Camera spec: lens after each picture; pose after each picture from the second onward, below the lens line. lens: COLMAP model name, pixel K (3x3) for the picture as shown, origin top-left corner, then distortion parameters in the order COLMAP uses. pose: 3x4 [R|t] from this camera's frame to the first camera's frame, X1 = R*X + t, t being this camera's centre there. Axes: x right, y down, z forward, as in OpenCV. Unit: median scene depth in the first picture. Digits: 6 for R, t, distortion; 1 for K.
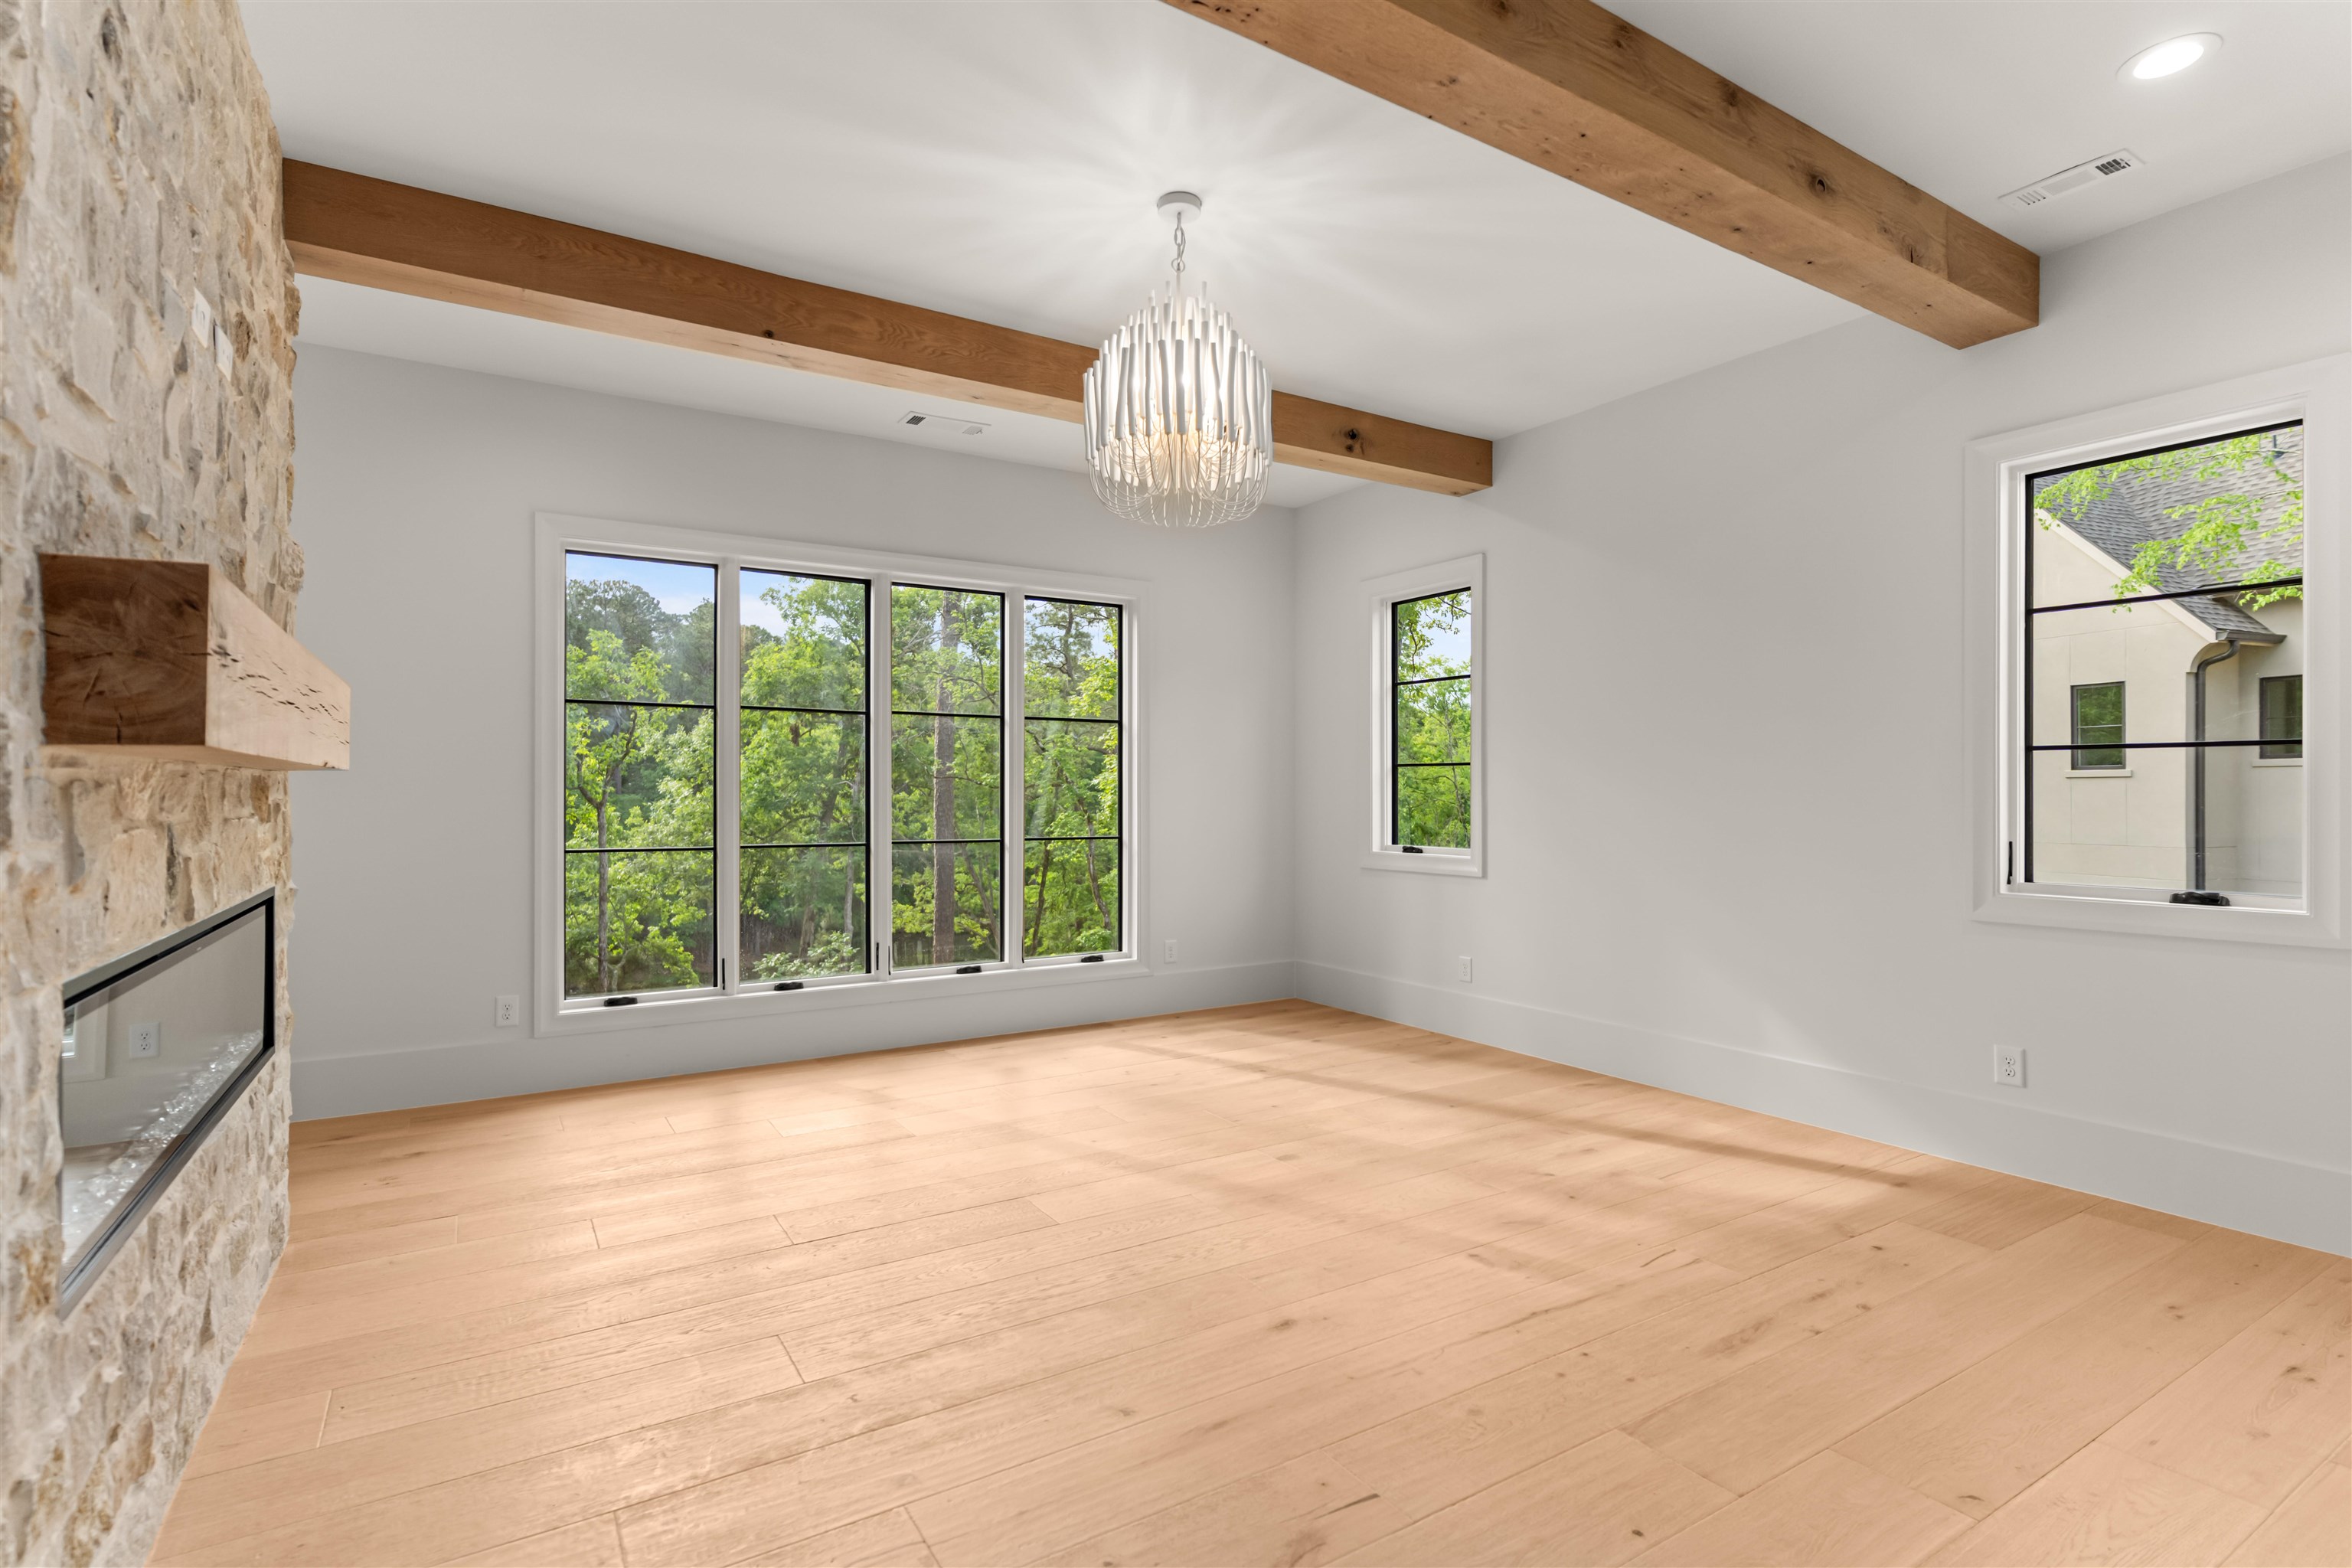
lens RADIAL K [[1138.4, 0, 1165.6], [0, 1138.4, 784.7], [0, 0, 1]] dist [-0.002647, 0.002081]
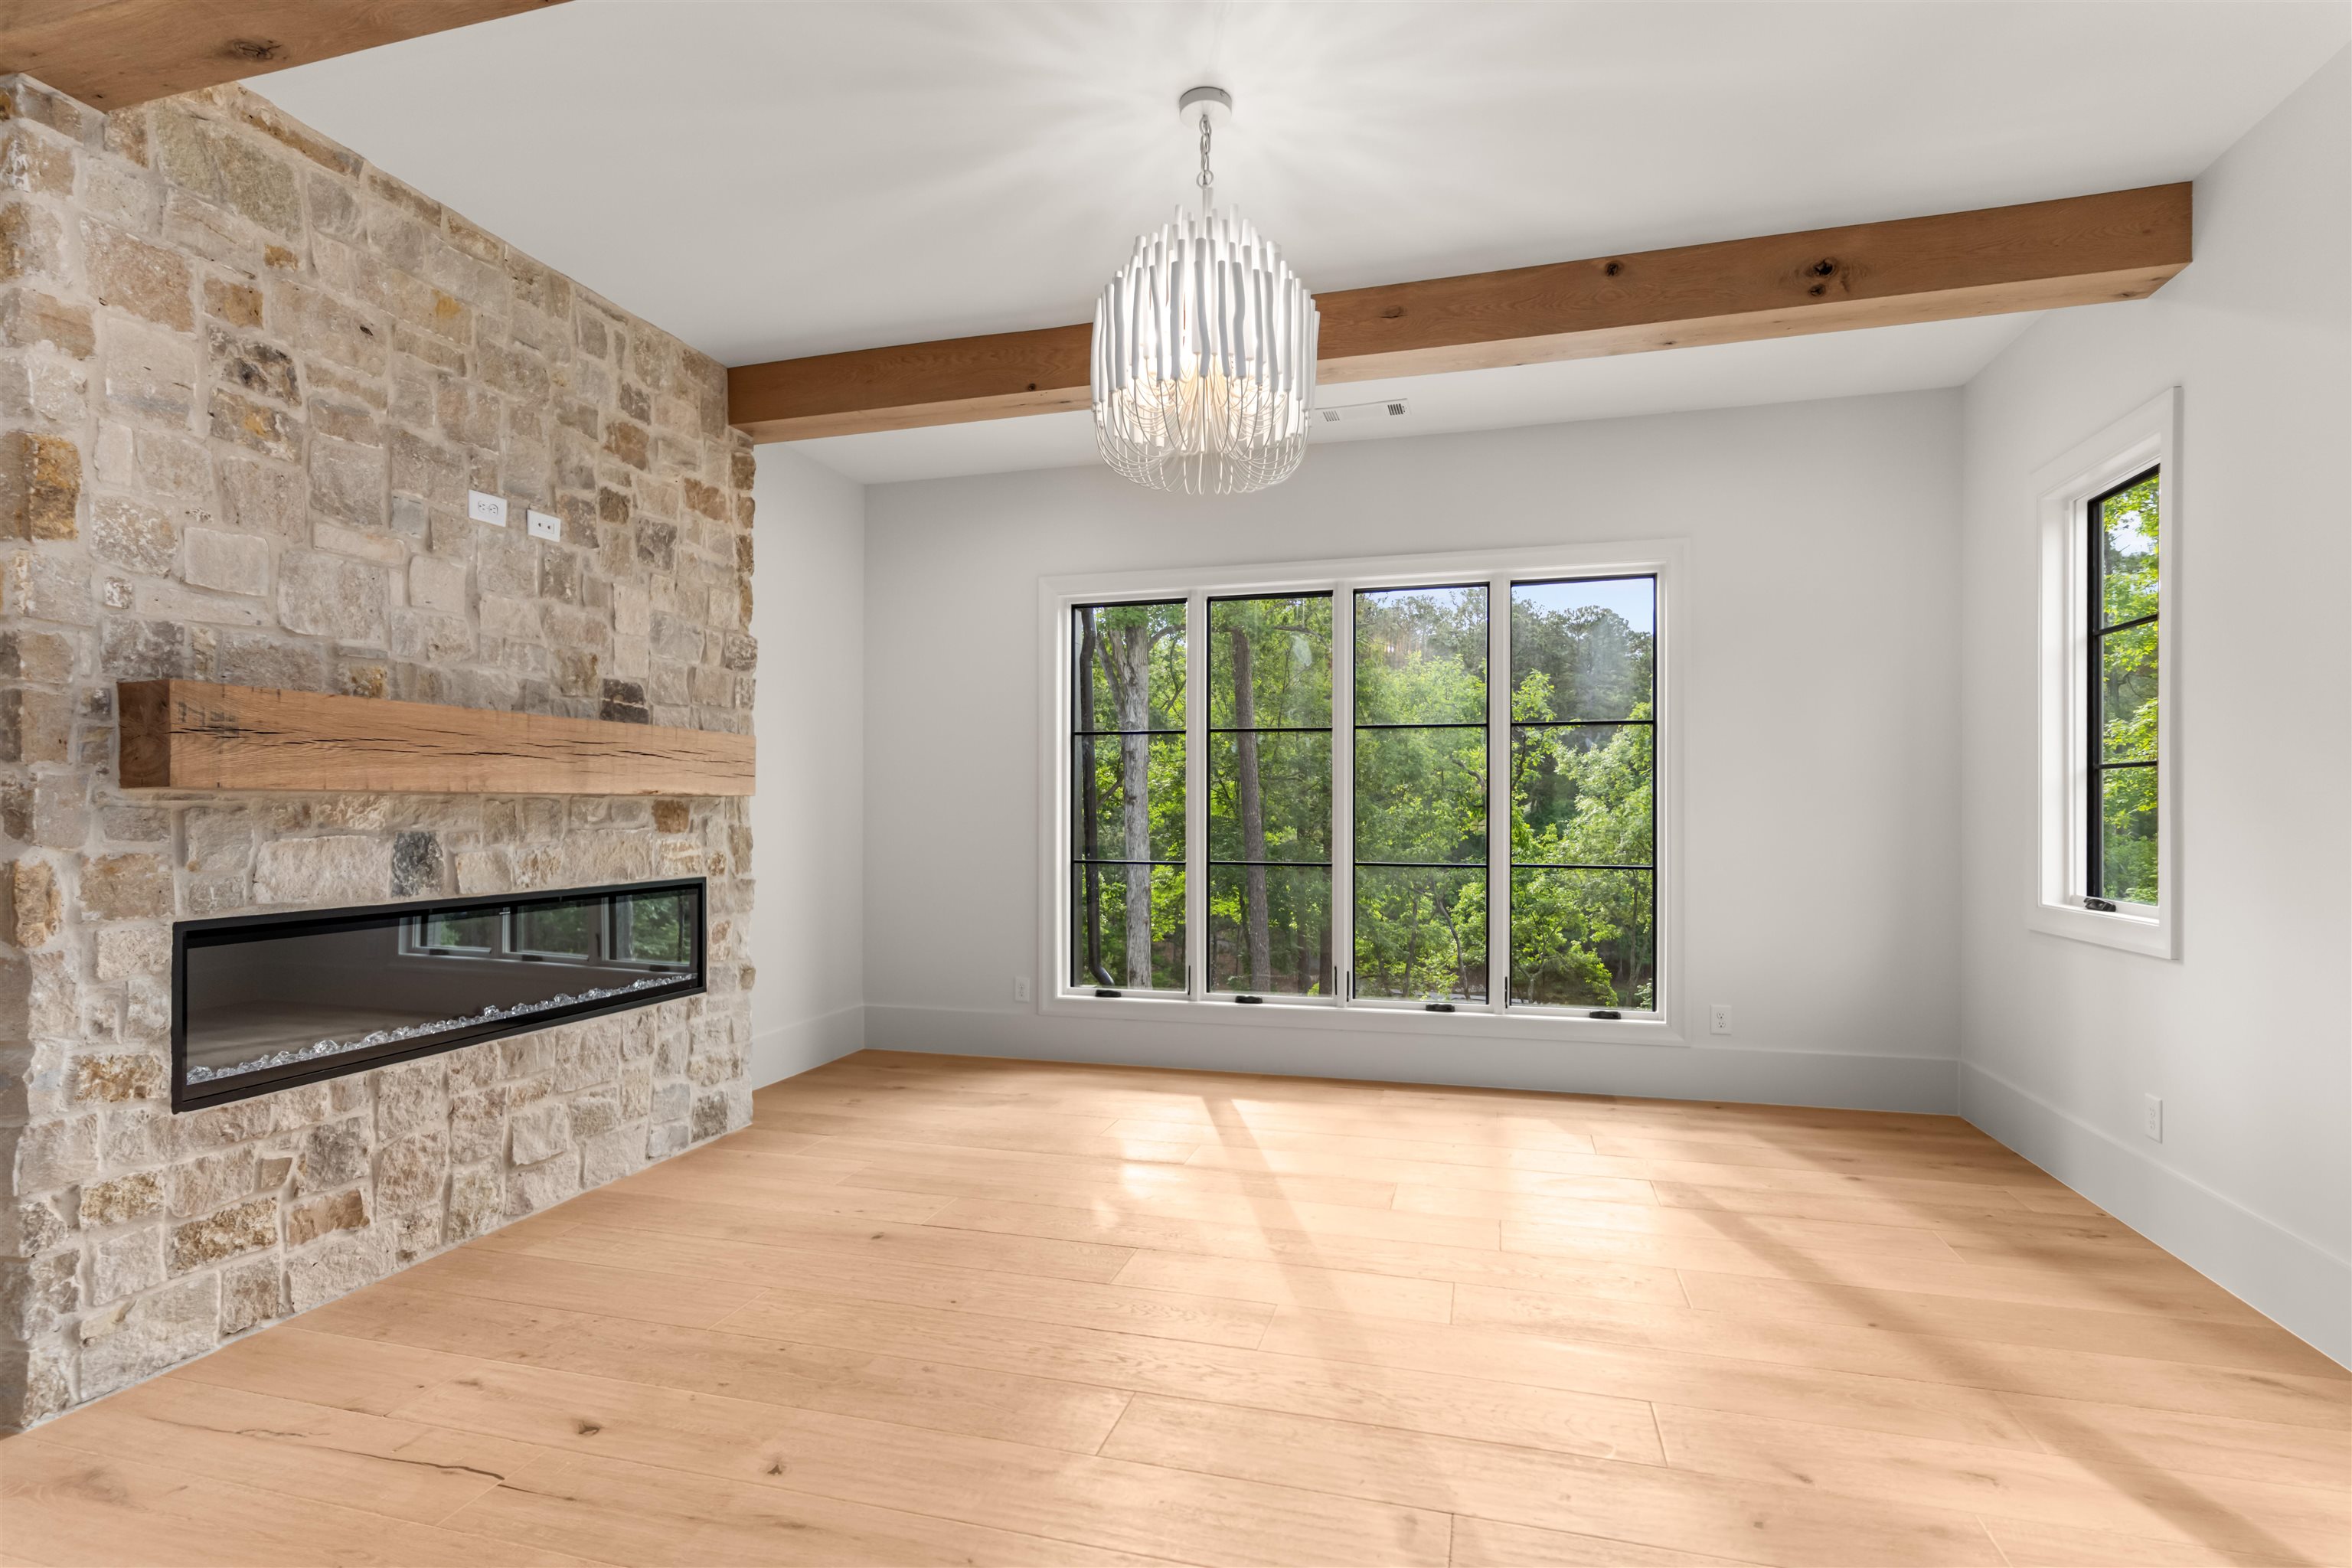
lens RADIAL K [[1138.4, 0, 1166.0], [0, 1138.4, 803.0], [0, 0, 1]] dist [-0.002647, 0.002081]
pose [[0.666662, -0.005813, -0.745337, 0.370241], [0.006626, 0.999976, -0.001872, 0.001282], [0.745330, -0.003690, 0.666685, 0.254119]]
